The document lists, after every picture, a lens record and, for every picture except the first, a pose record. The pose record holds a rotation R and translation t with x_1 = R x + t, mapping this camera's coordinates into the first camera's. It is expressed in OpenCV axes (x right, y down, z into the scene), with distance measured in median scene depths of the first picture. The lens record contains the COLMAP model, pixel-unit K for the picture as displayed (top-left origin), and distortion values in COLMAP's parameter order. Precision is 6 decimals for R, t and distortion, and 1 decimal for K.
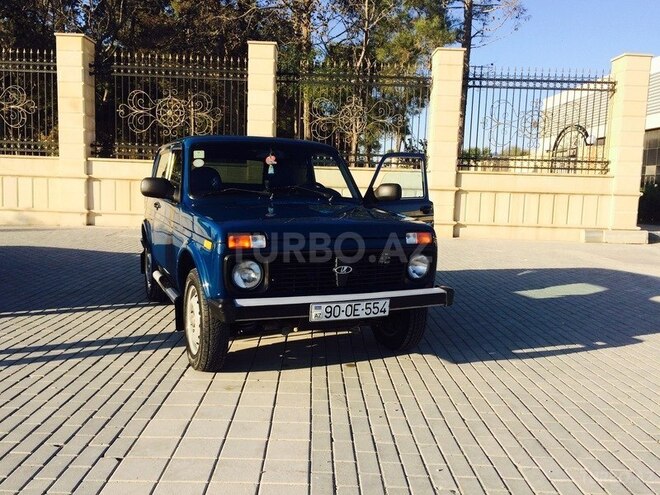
lens RADIAL K [[556.1, 0, 330.0], [0, 556.1, 247.5], [0, 0, 1]] dist [0.085563, -0.138300]
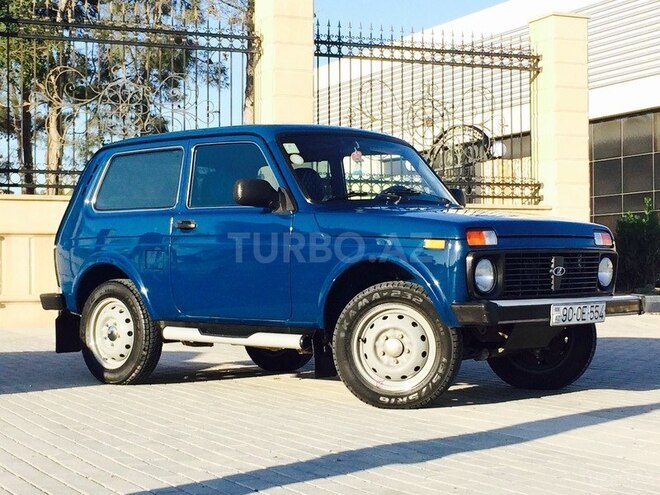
lens RADIAL K [[1321.9, 0, 330.0], [0, 1321.9, 247.5], [0, 0, 1]] dist [0.016201, 0.086443]
pose [[0.913370, -0.026613, 0.406261, -0.479318], [0.076554, 0.991289, -0.107175, 0.082495], [-0.399869, 0.128991, 0.907450, -0.313970]]
